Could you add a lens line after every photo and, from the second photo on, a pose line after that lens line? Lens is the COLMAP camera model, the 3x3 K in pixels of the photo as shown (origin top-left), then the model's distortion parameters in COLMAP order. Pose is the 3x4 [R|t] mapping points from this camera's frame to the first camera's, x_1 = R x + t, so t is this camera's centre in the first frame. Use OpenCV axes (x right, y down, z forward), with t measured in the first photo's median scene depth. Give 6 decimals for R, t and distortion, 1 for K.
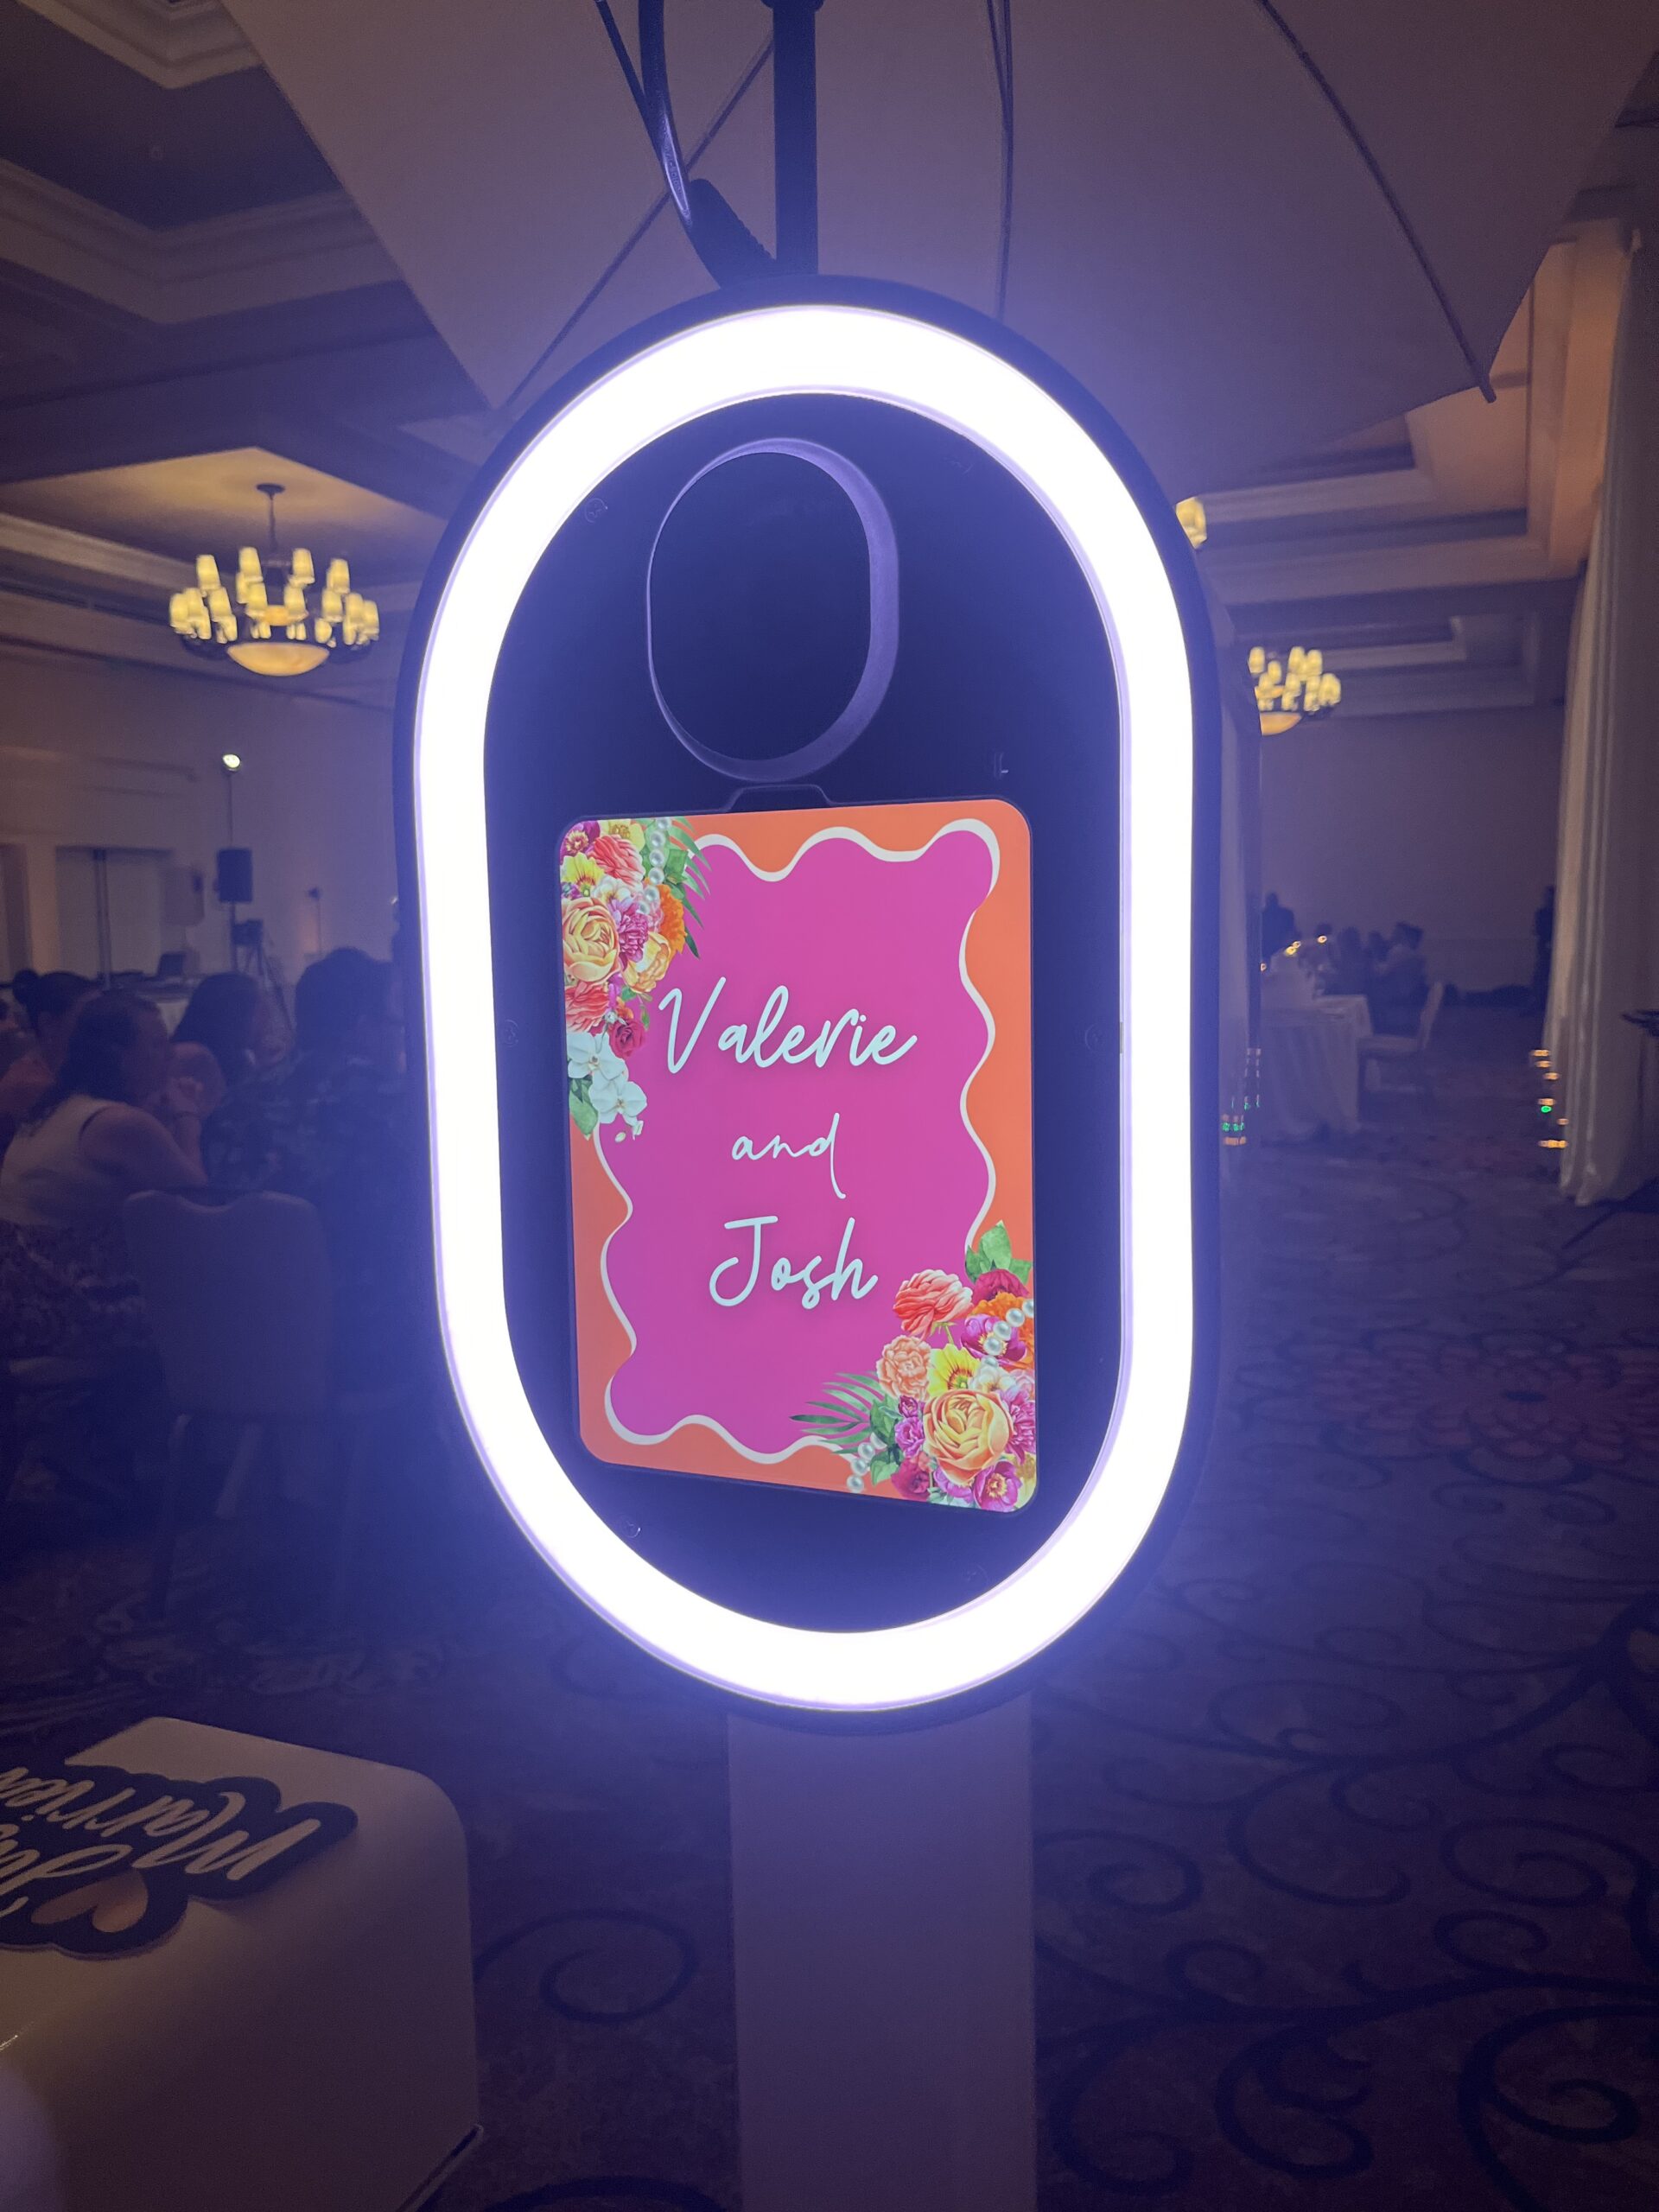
lens RADIAL K [[1688.7, 0, 804.6], [0, 1688.7, 1112.3], [0, 0, 1]] dist [0.094088, -0.137882]
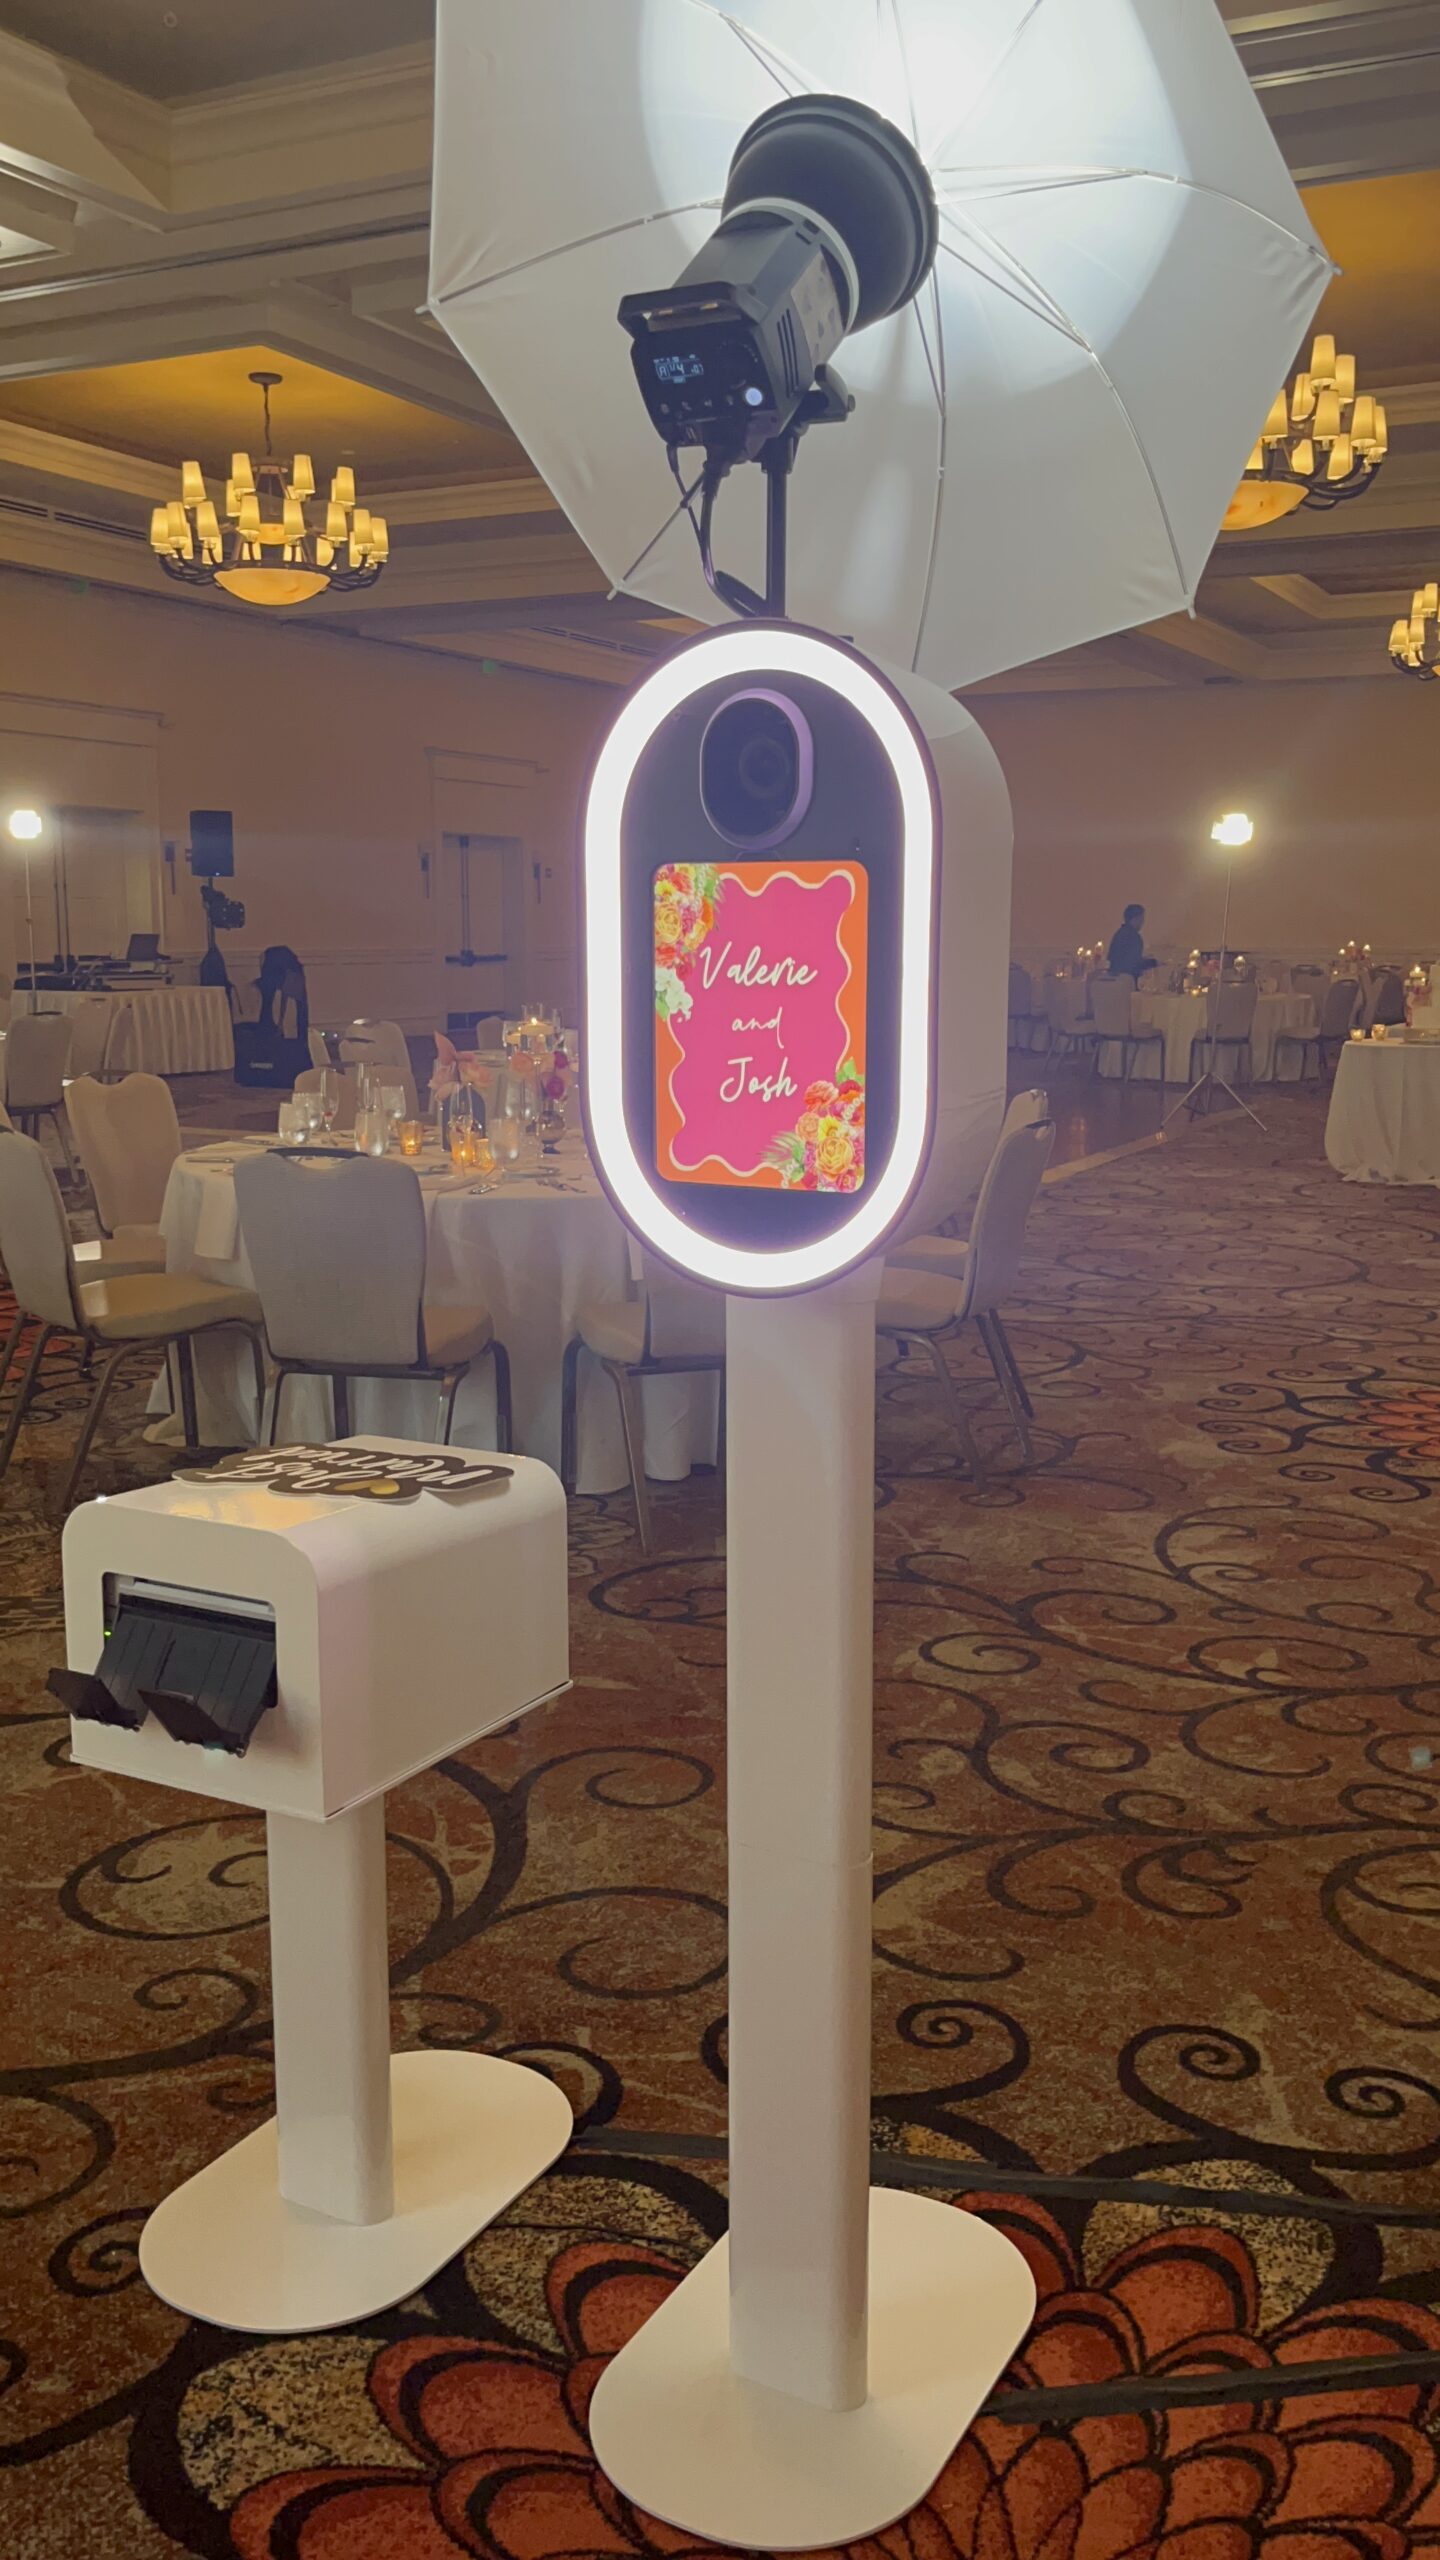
lens RADIAL K [[2195.7, 0, 724.1], [0, 2195.7, 1332.7], [0, 0, 1]] dist [0.217931, -0.402519]
pose [[0.996508, 0.036263, -0.075217, 0.167651], [-0.030602, 0.996707, 0.075097, 0.197875], [0.077692, -0.072533, 0.994335, -1.765963]]
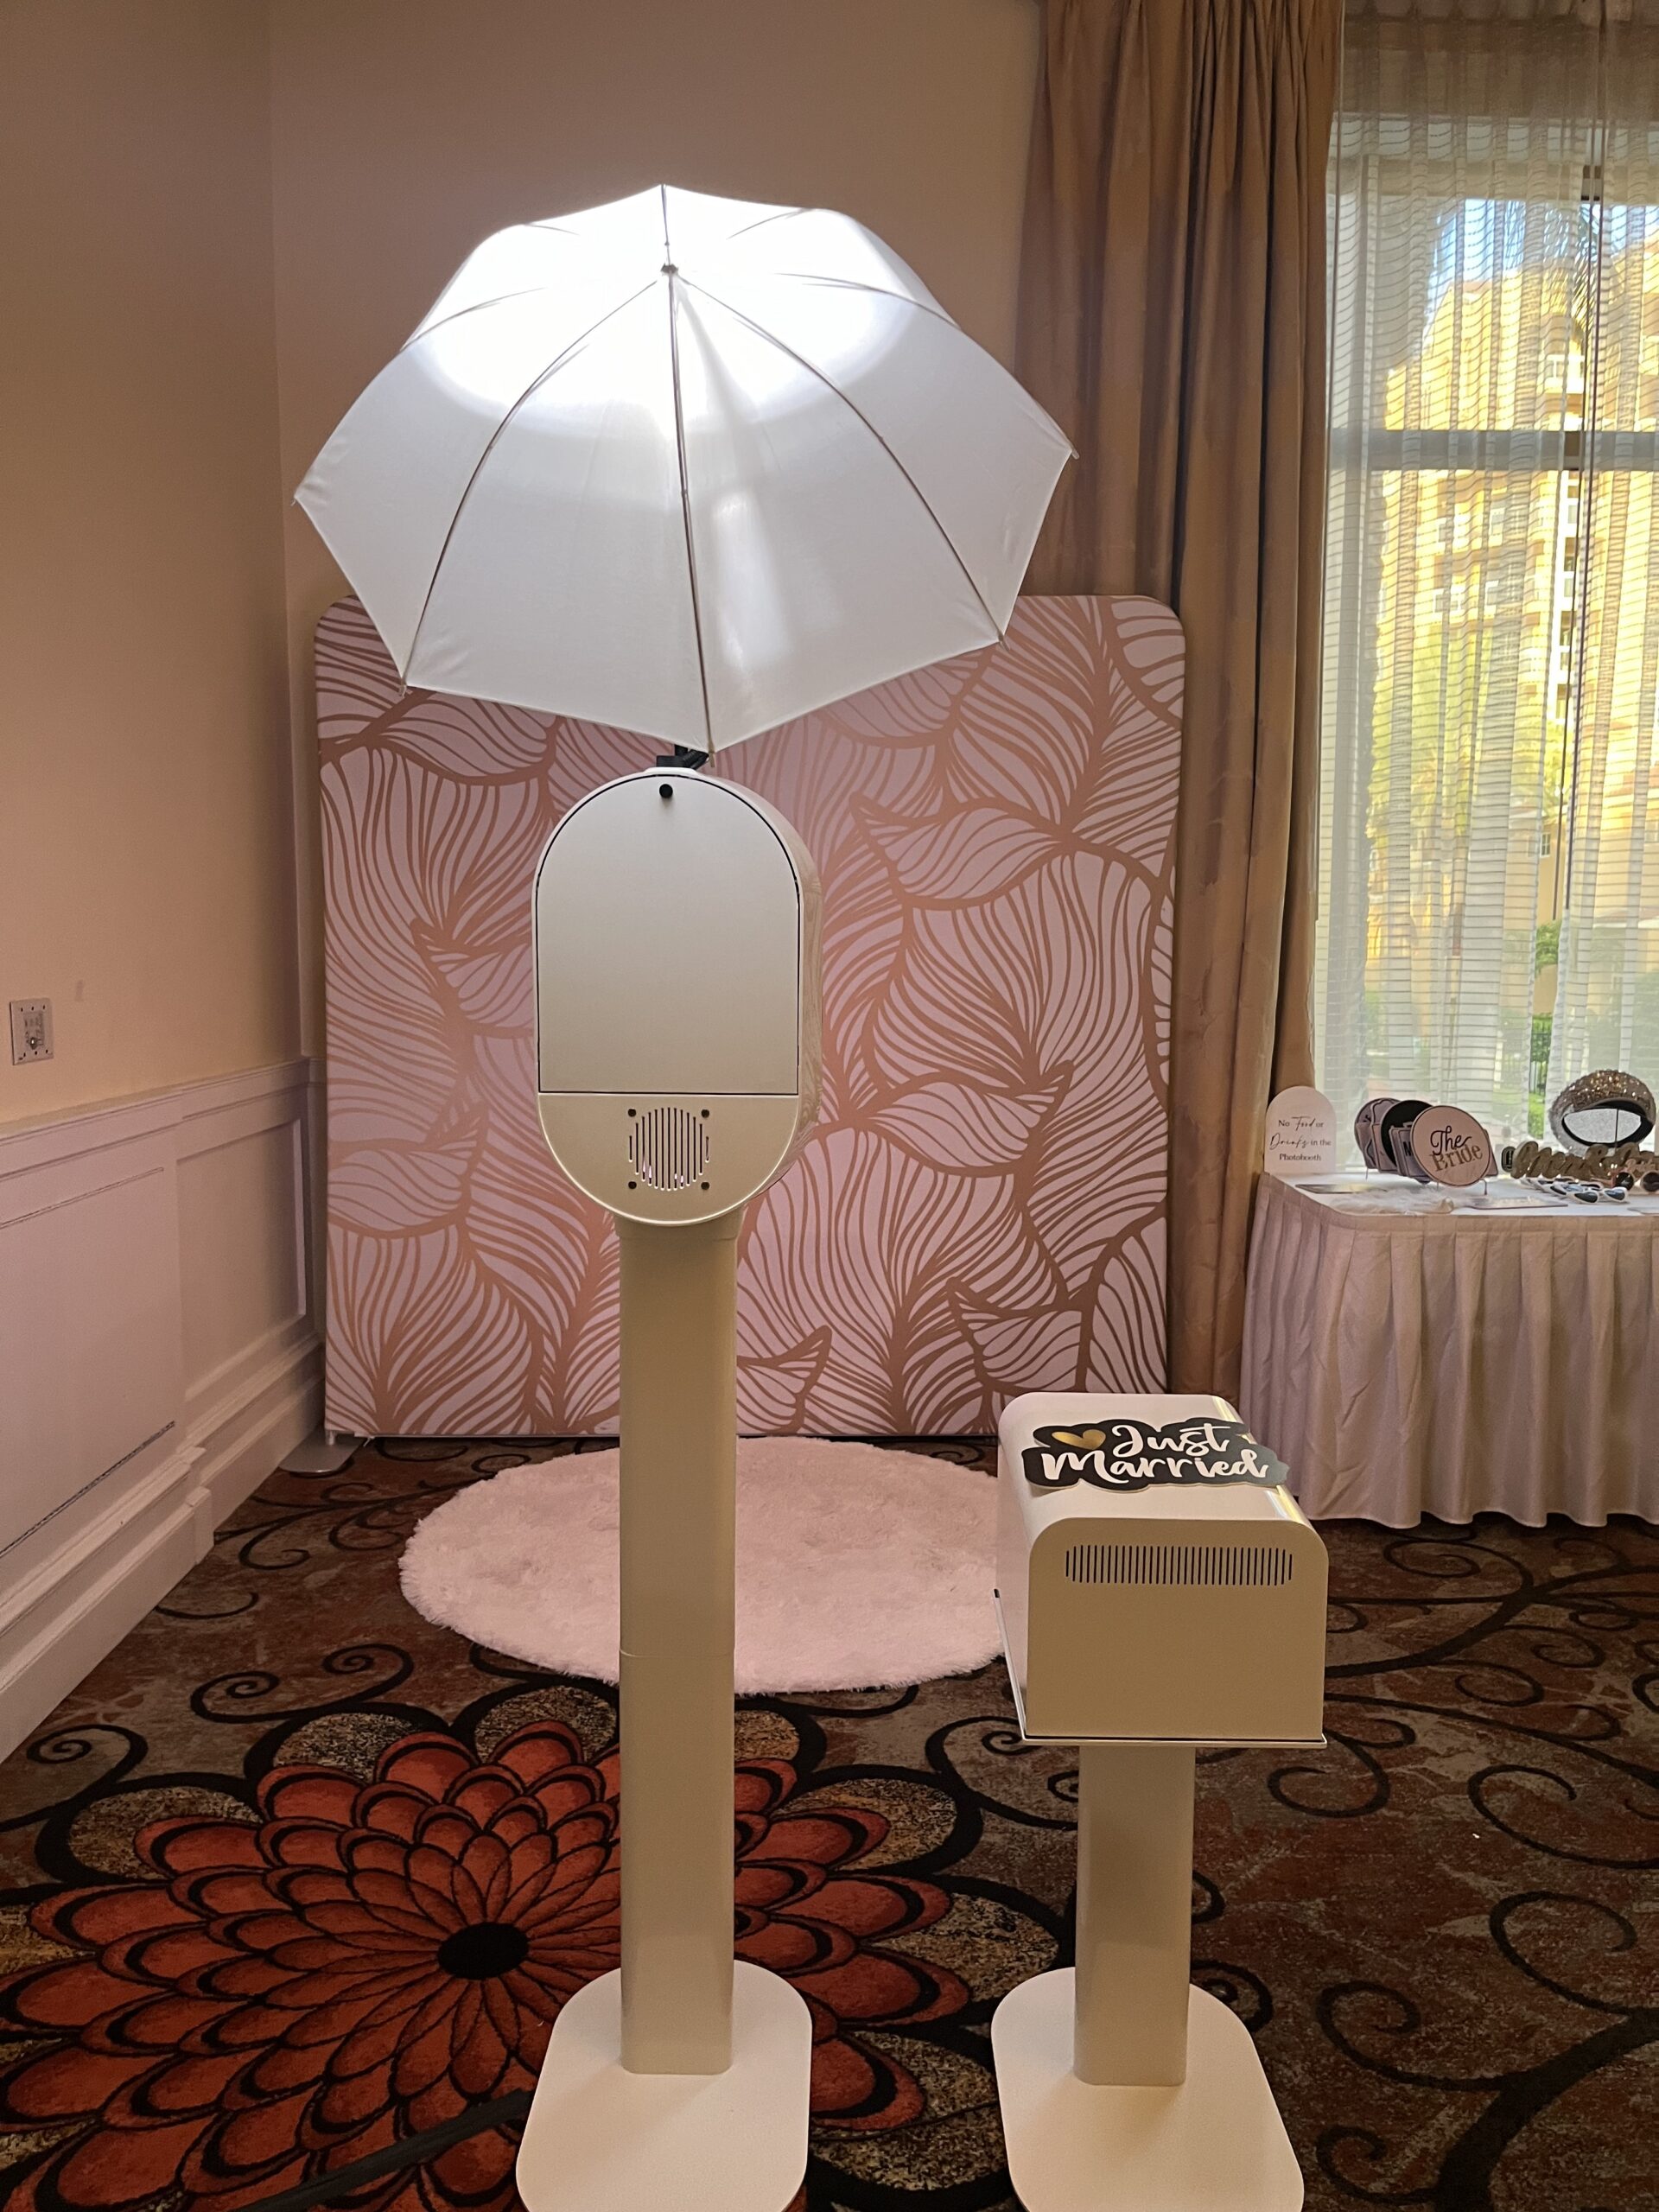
lens RADIAL K [[1718.6, 0, 829.5], [0, 1718.6, 1106.0], [0, 0, 1]] dist [-0.028369, -0.000519]
pose [[-0.924517, 0.052740, -0.377474, 0.922430], [-0.029901, 0.977291, 0.209781, -0.499360], [0.379966, 0.205233, -0.901945, 3.885288]]
